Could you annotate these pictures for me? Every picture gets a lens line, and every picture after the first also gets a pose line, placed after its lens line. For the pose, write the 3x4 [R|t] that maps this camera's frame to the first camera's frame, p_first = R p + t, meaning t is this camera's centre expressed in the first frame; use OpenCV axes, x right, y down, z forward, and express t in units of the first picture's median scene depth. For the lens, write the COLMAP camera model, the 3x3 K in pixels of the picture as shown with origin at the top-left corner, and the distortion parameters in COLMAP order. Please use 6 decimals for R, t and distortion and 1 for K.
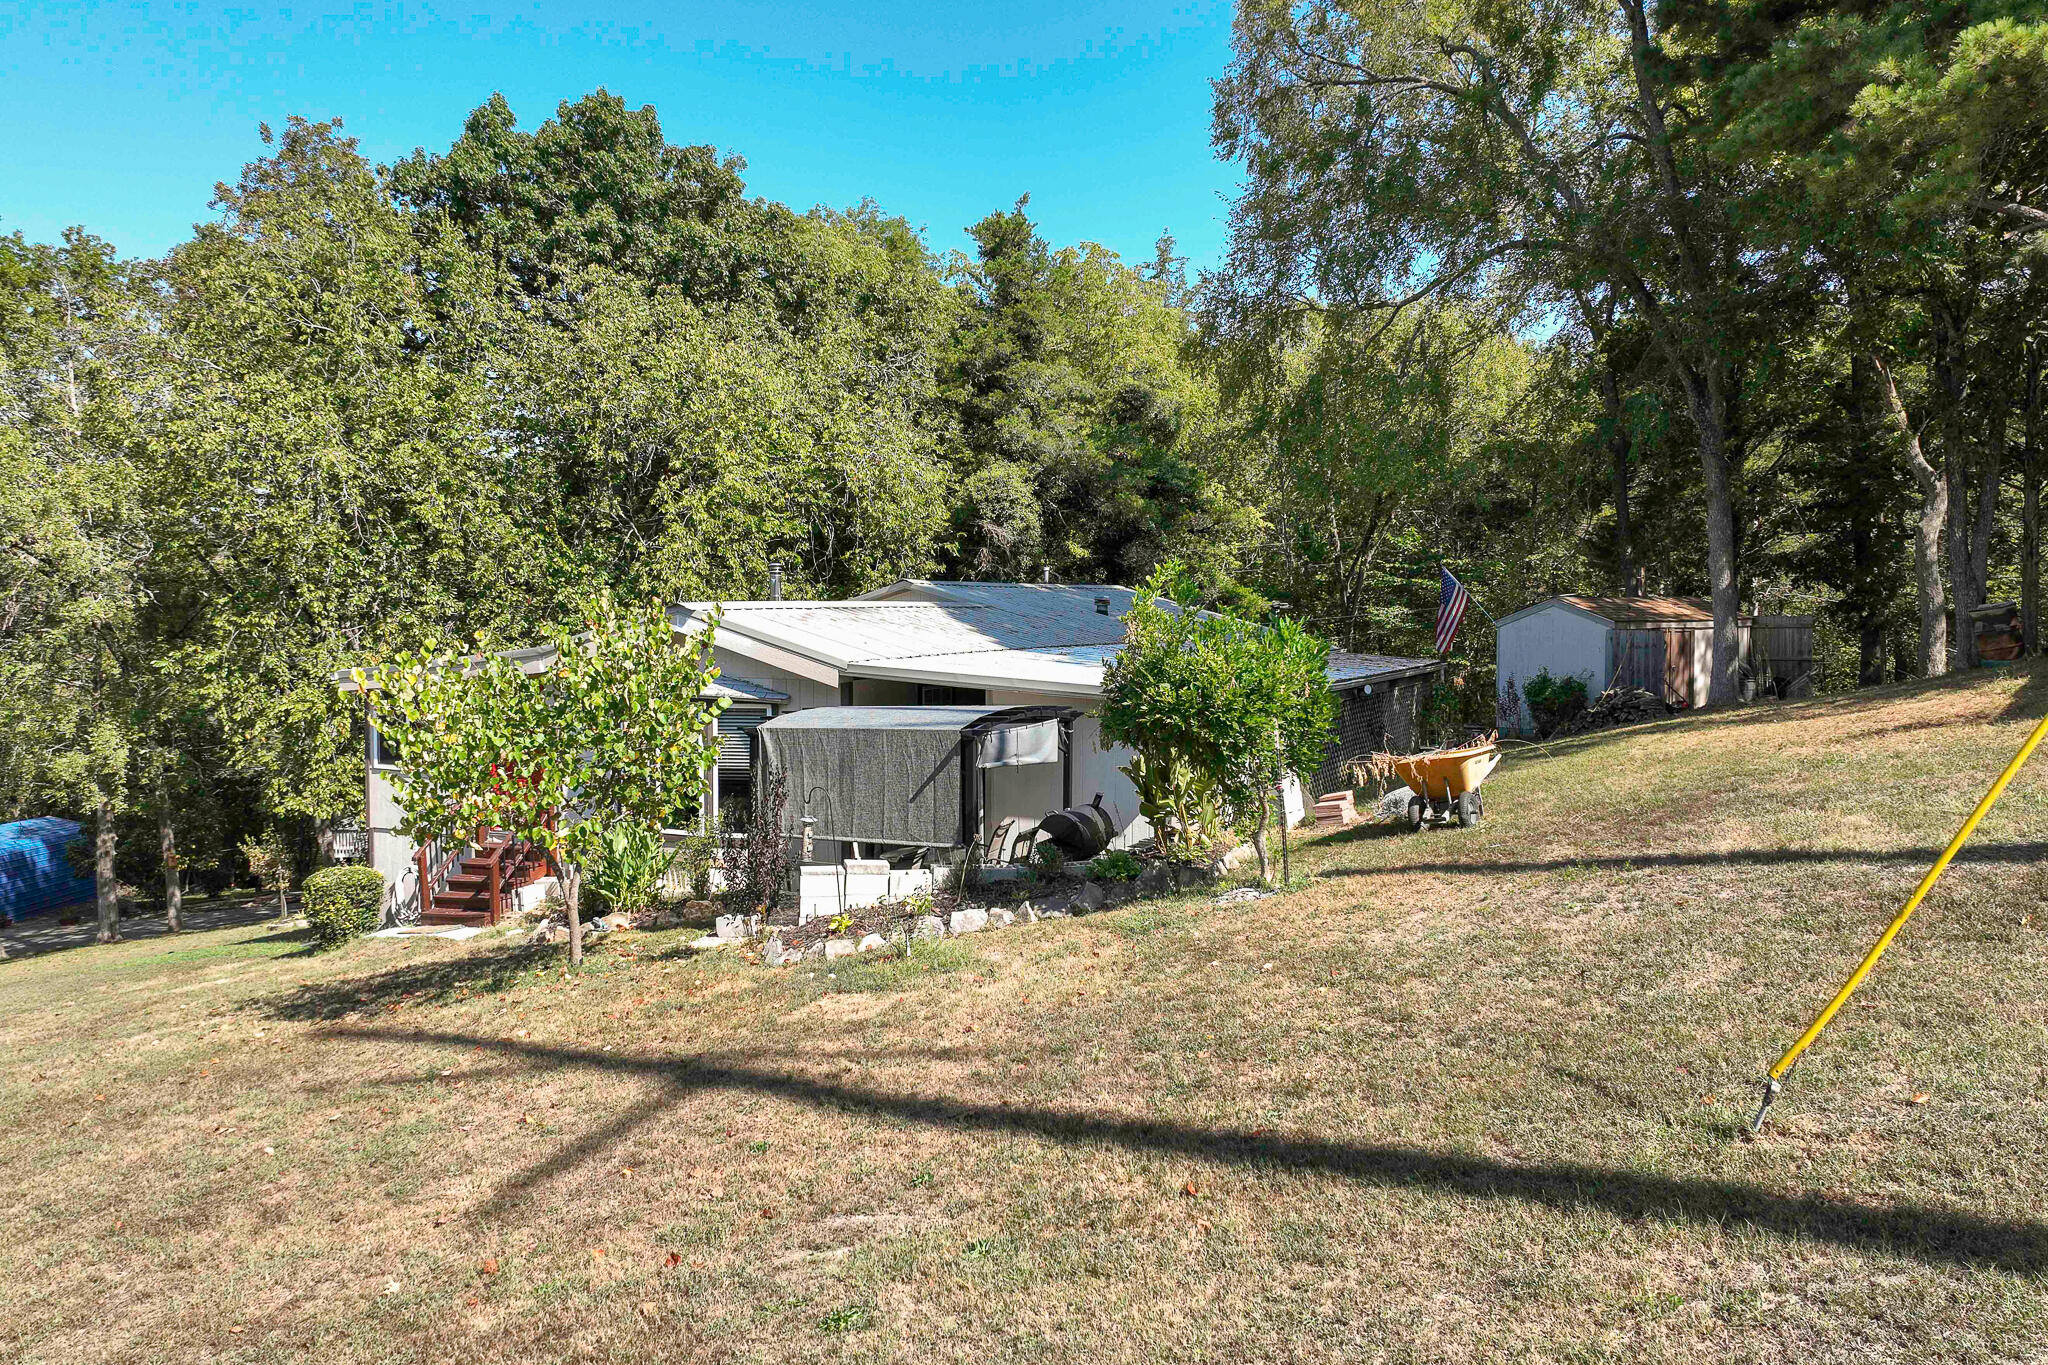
lens RADIAL K [[1466.2, 0, 1033.2], [0, 1466.2, 675.9], [0, 0, 1]] dist [0.010328, 0.000683]
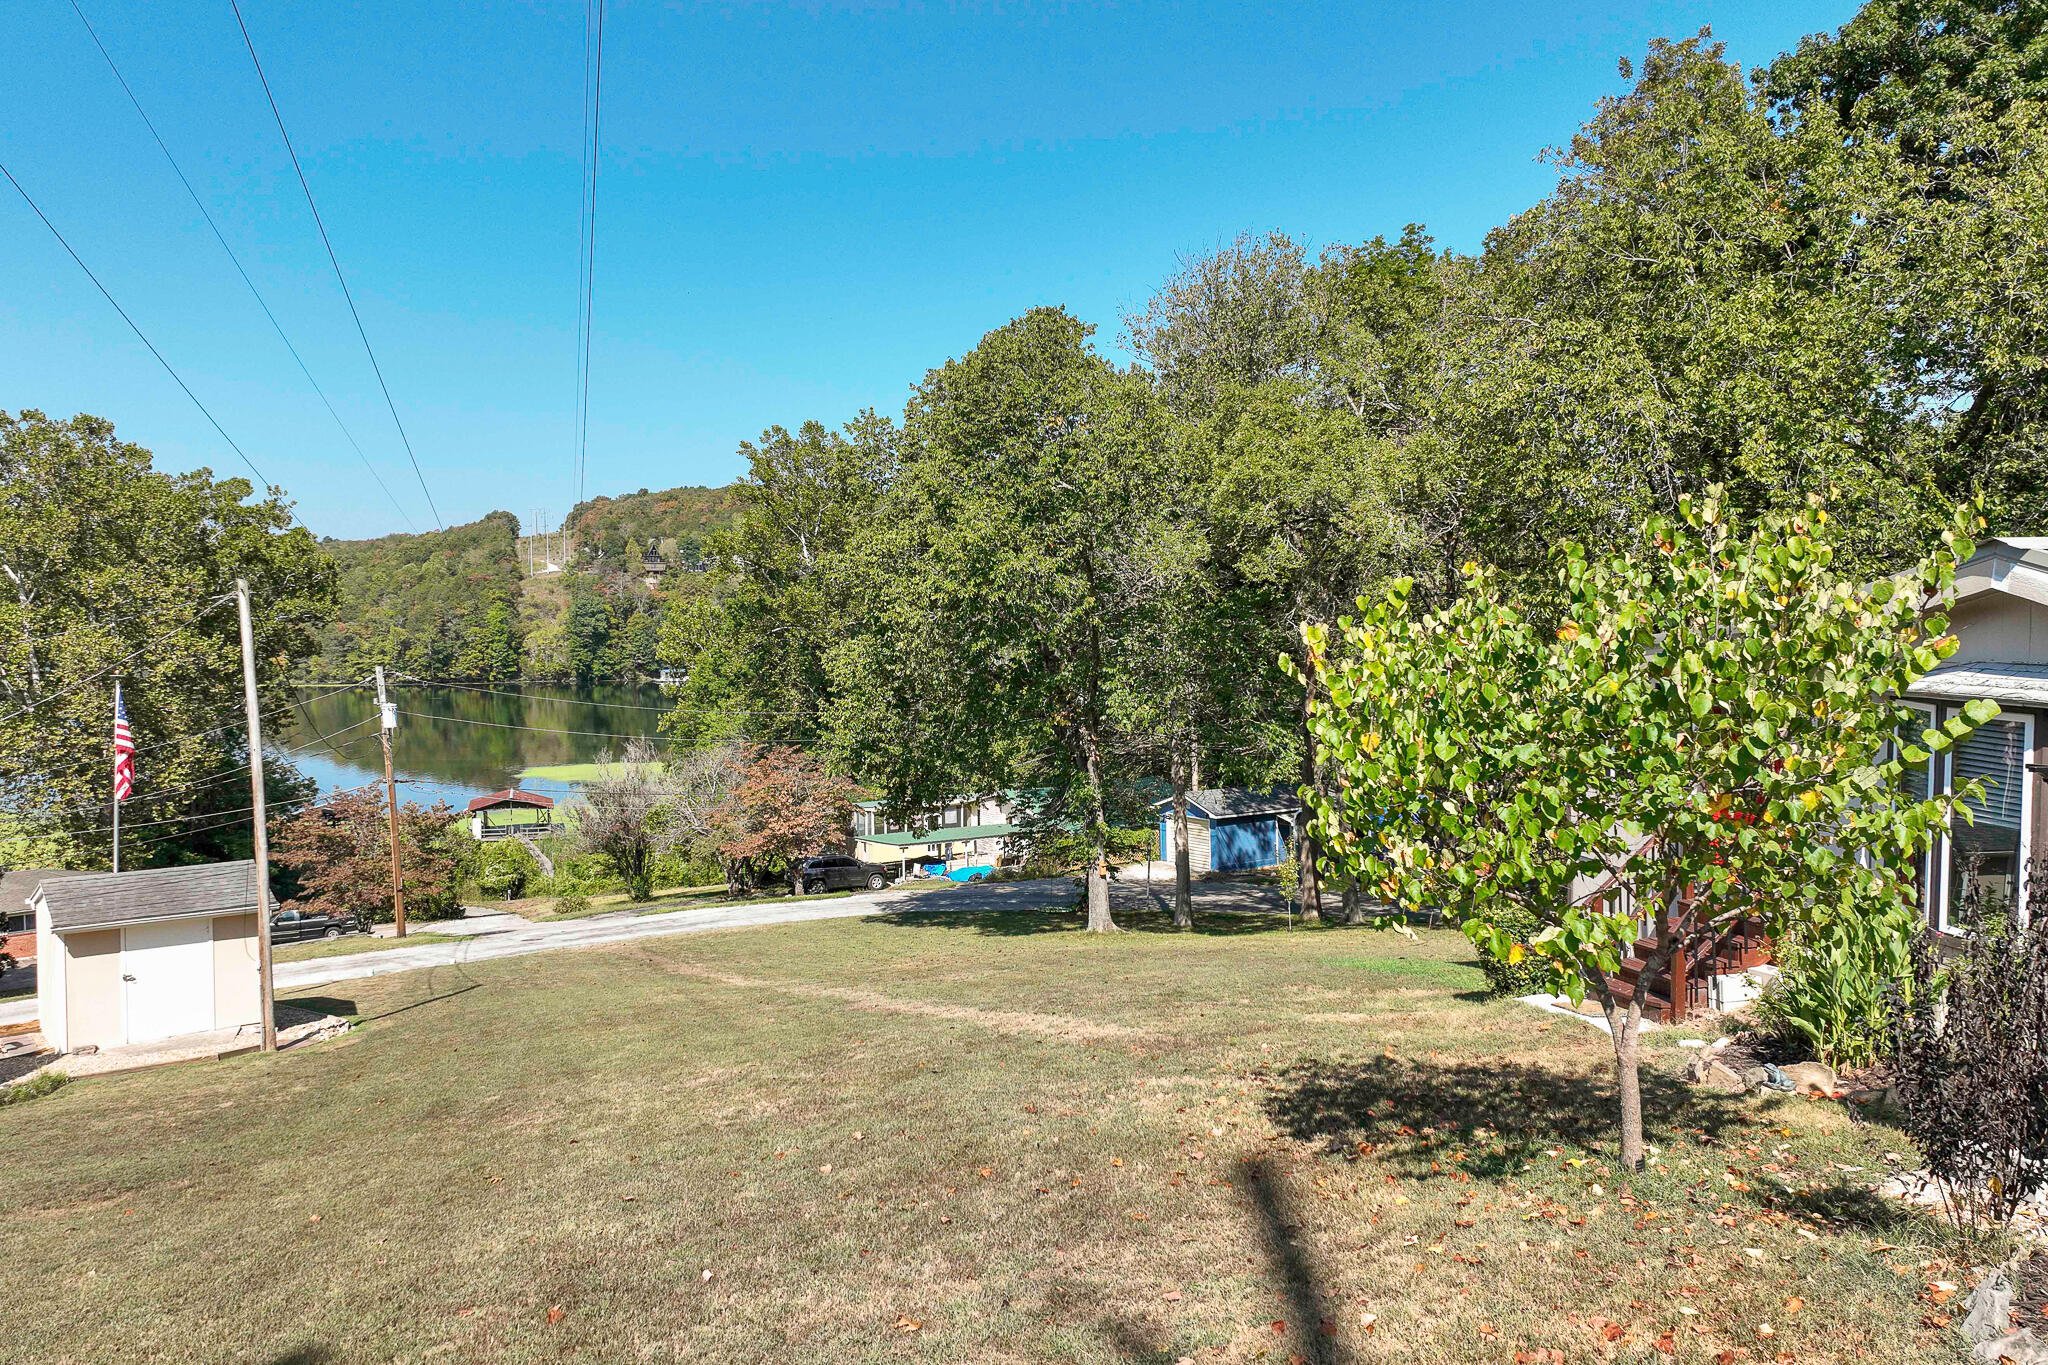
lens RADIAL K [[1466.2, 0, 1033.2], [0, 1466.2, 675.9], [0, 0, 1]] dist [0.010328, 0.000683]
pose [[0.603956, 0.036372, -0.796188, -0.009347], [-0.036049, 0.999182, 0.018300, 0.006821], [0.796202, 0.017649, 0.604773, 0.343104]]
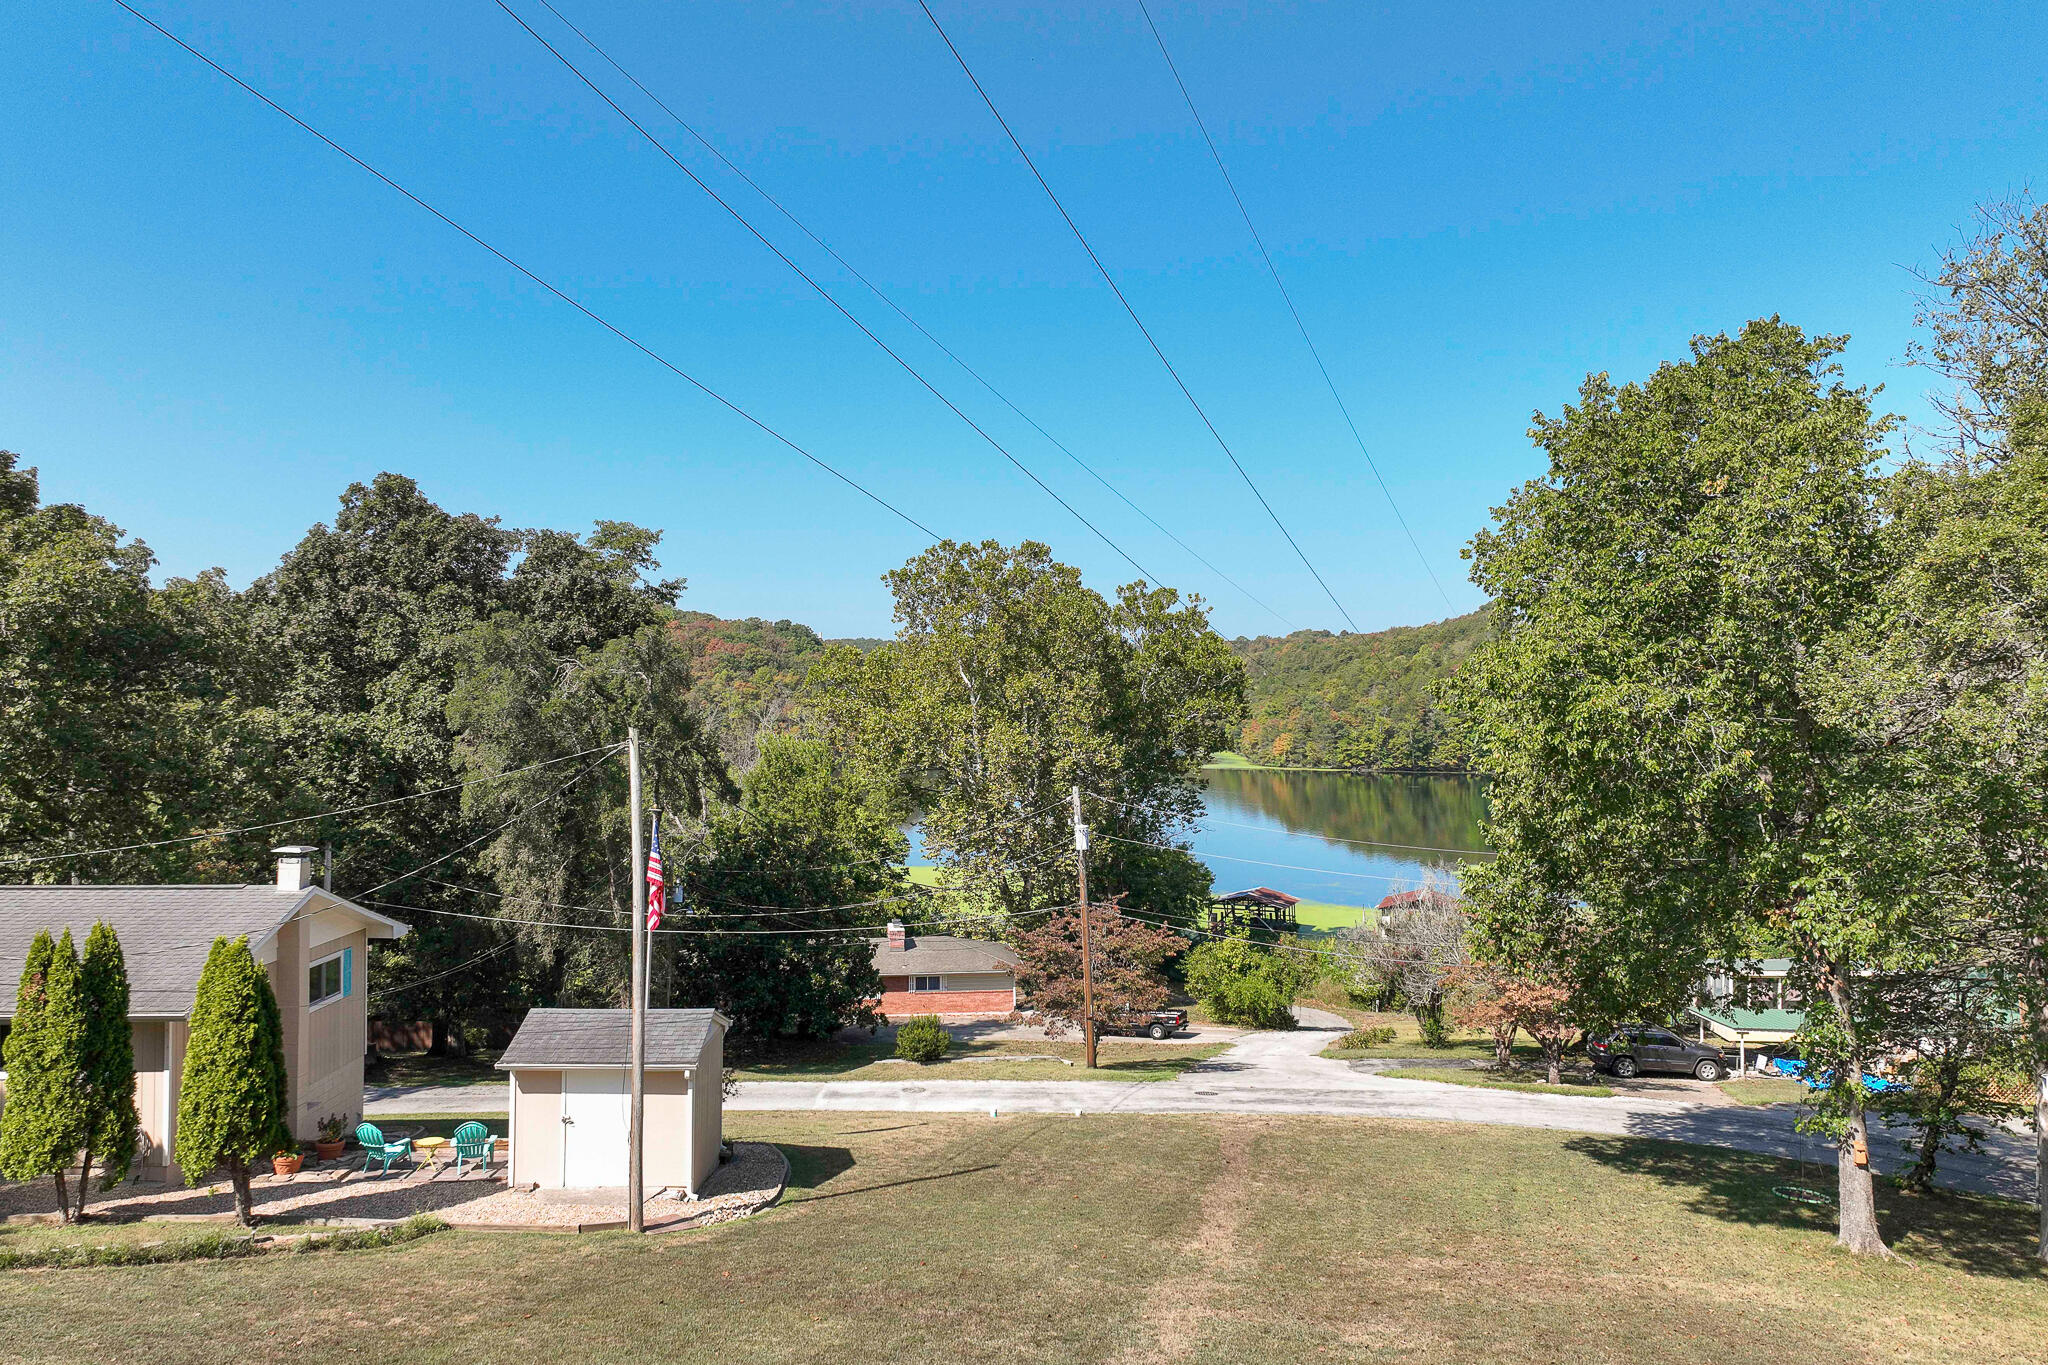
lens RADIAL K [[1466.2, 0, 1033.2], [0, 1466.2, 675.9], [0, 0, 1]] dist [0.010328, 0.000683]
pose [[-0.007791, -0.013122, -0.999884, -0.108826], [-0.049587, 0.998689, -0.012720, -0.032128], [0.998739, 0.049482, -0.008432, 0.617811]]
